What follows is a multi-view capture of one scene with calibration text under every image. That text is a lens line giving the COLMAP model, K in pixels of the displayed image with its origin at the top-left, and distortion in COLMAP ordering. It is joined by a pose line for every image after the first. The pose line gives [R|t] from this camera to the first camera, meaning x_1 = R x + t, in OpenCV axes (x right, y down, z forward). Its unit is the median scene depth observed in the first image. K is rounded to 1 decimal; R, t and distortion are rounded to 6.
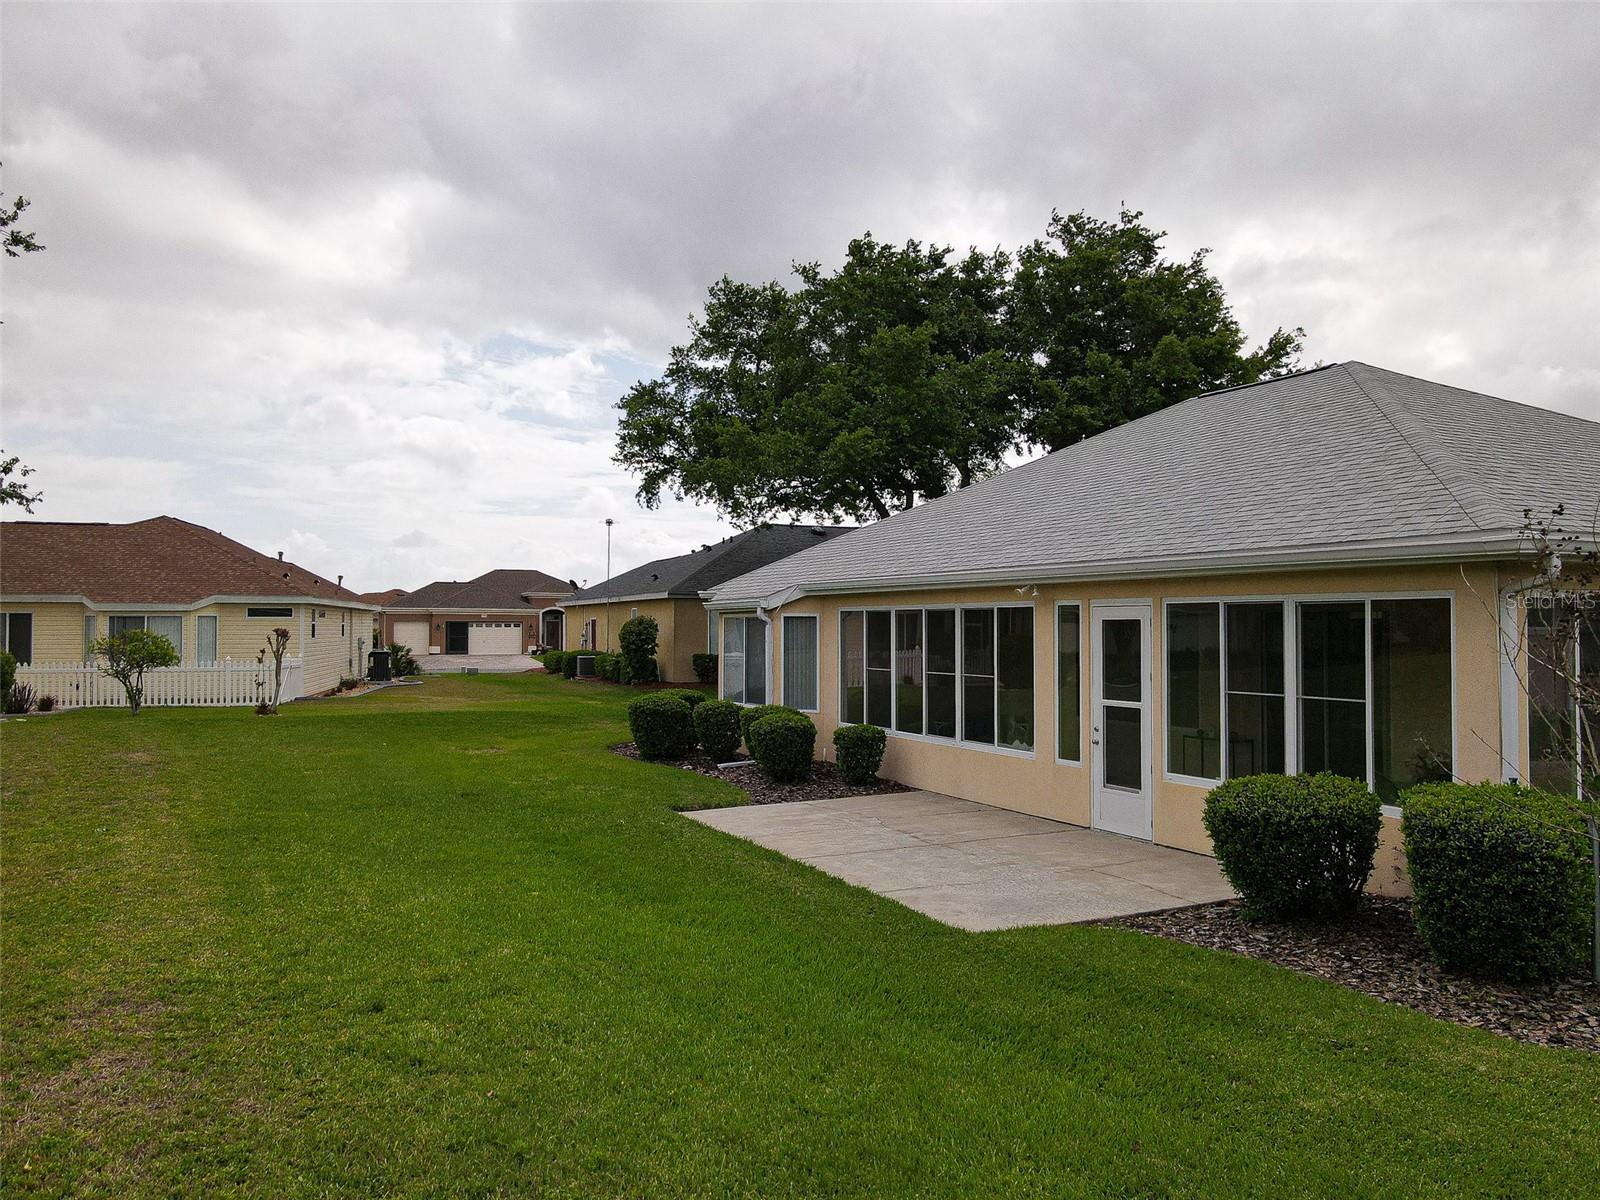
lens RADIAL K [[1174.7, 0, 803.2], [0, 1174.7, 604.8], [0, 0, 1]] dist [0.001027, 0.007962]
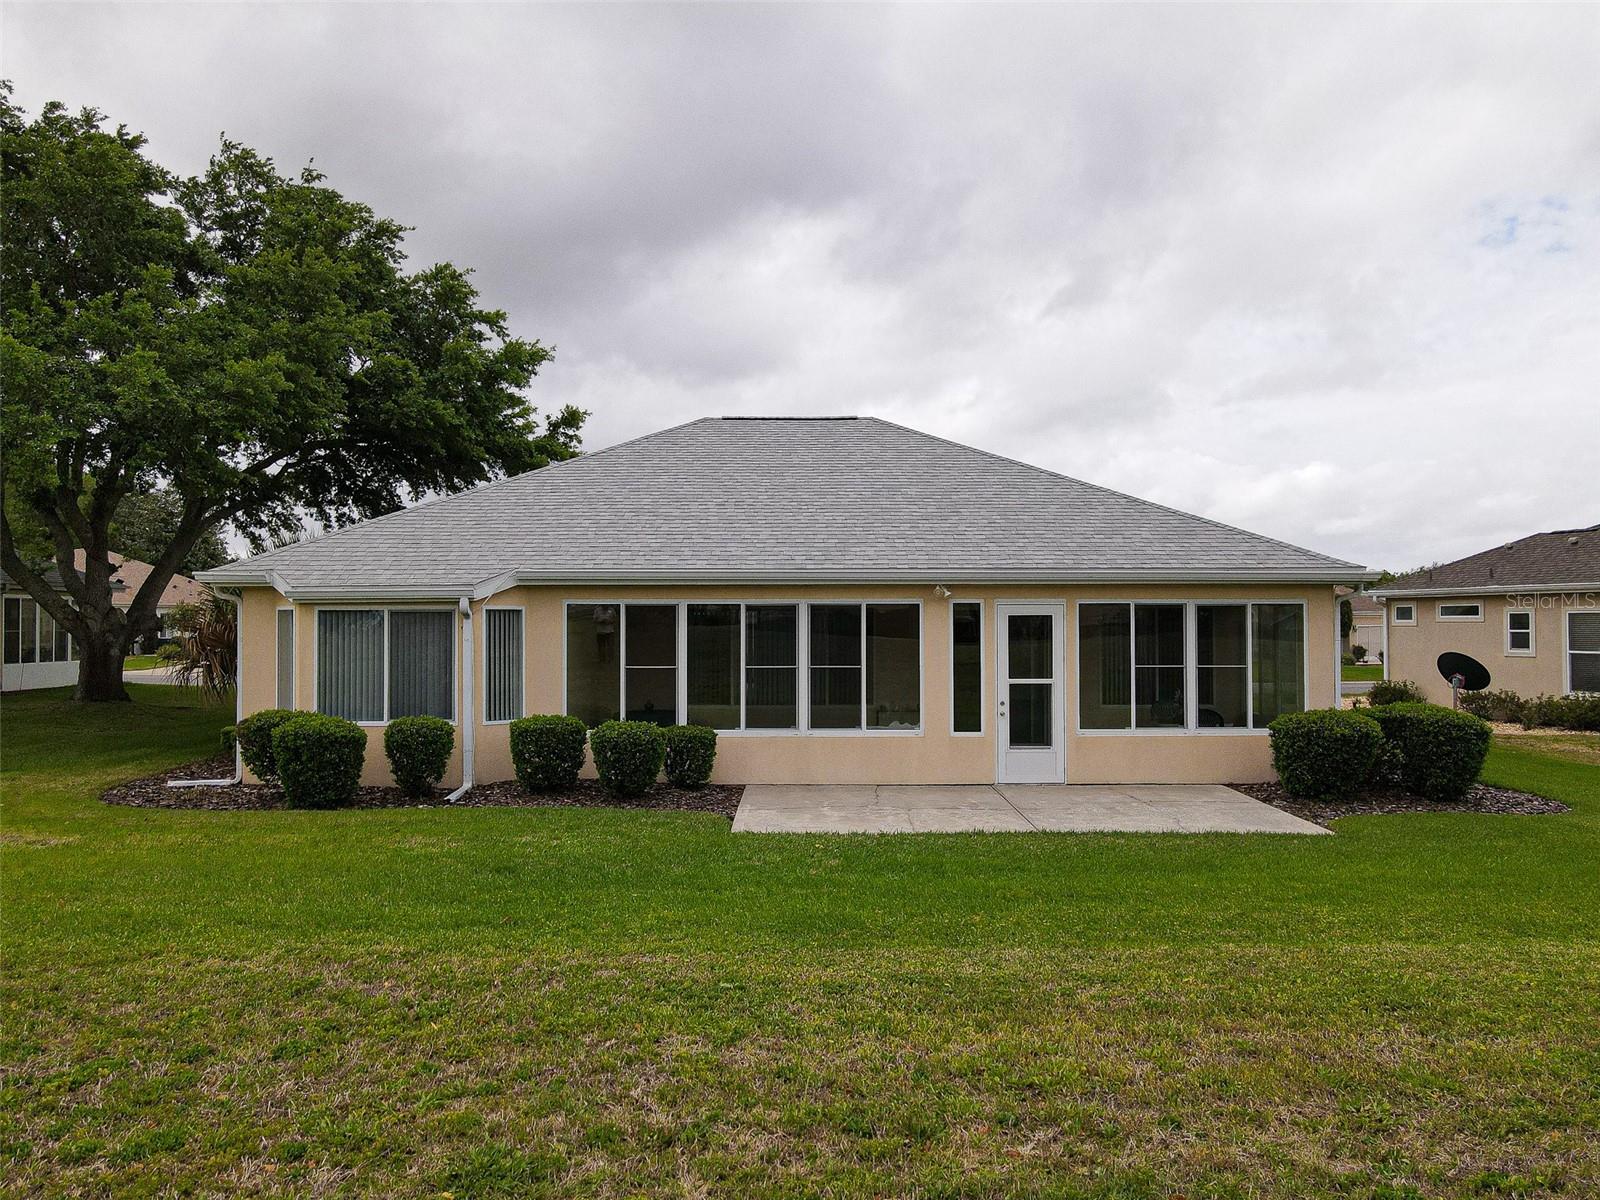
lens RADIAL K [[1231.5, 0, 794.9], [0, 1231.5, 602.3], [0, 0, 1]] dist [0.016067, 0.012639]
pose [[0.460663, 0.019888, 0.887353, -0.806881], [-0.014827, 0.999782, -0.014710, 0.017154], [-0.887451, -0.006381, 0.460857, 0.473462]]
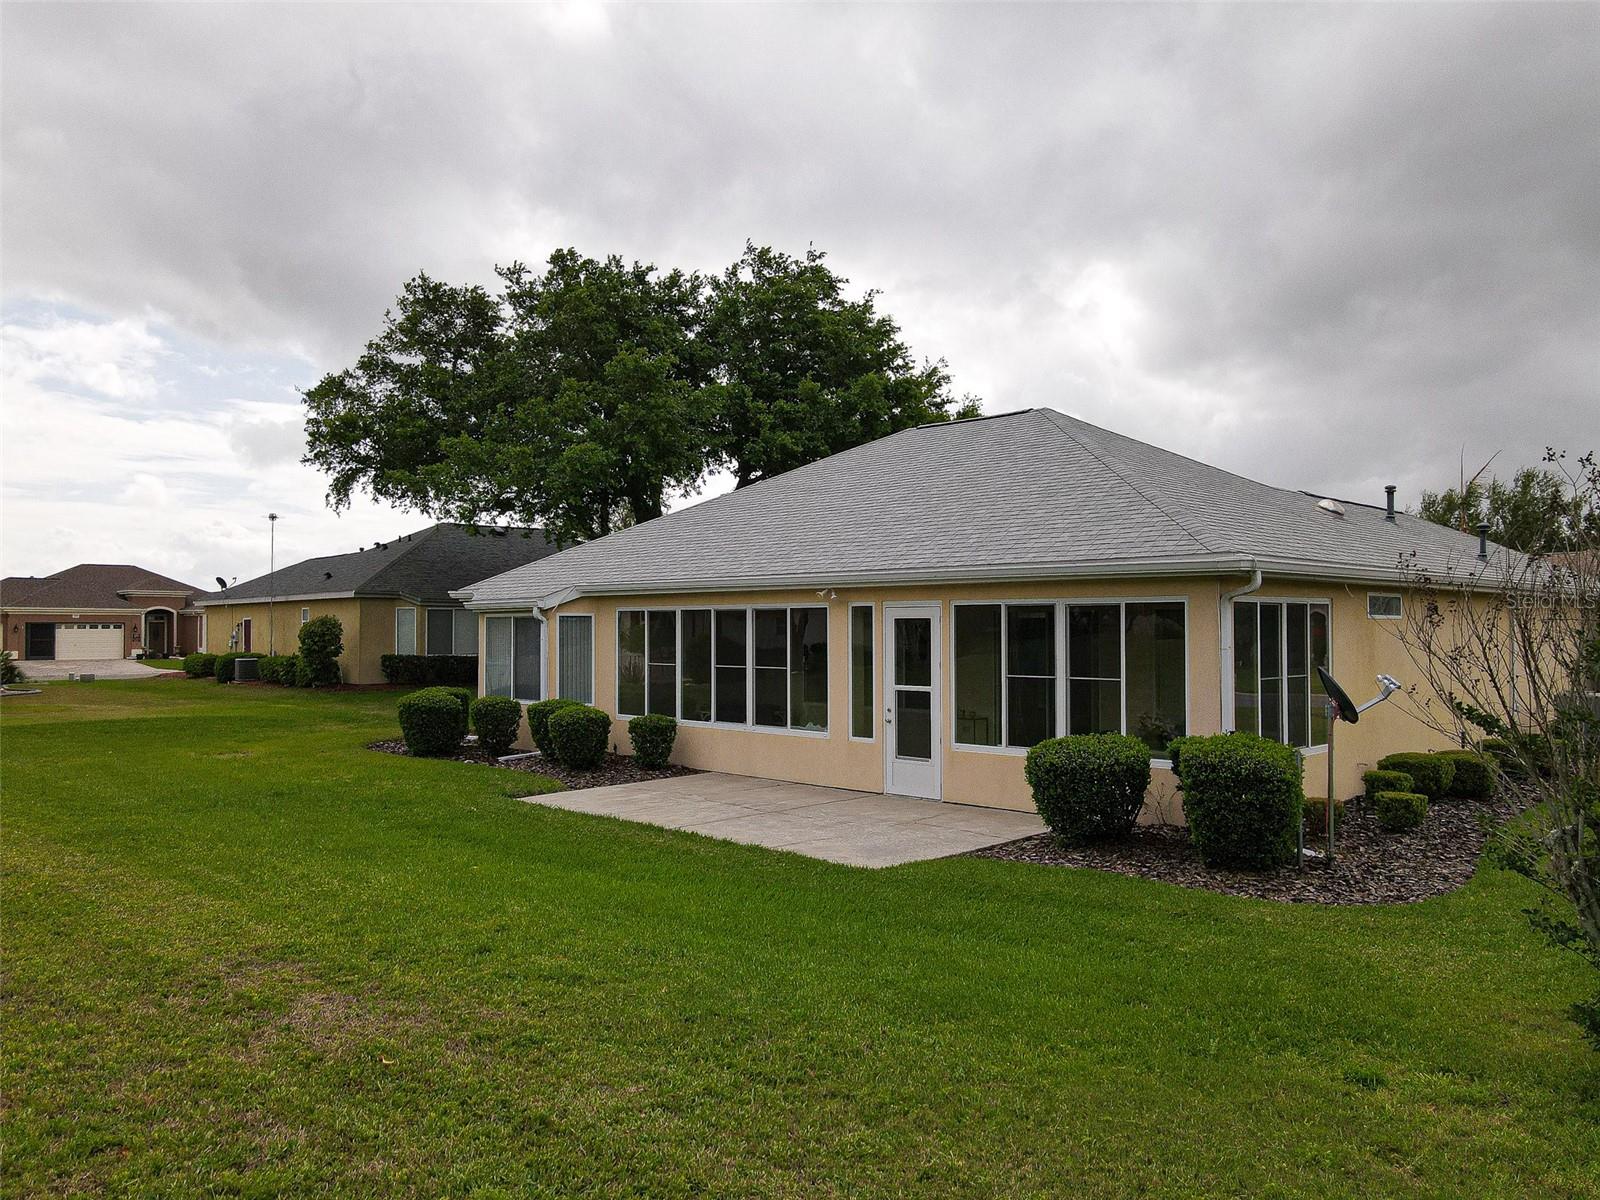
lens RADIAL K [[1174.7, 0, 803.2], [0, 1174.7, 604.8], [0, 0, 1]] dist [0.001027, 0.007962]
pose [[0.944847, 0.004685, 0.327480, -0.179132], [-0.004251, 0.999989, -0.002042, 0.001346], [-0.327486, 0.000537, 0.944856, -0.079895]]
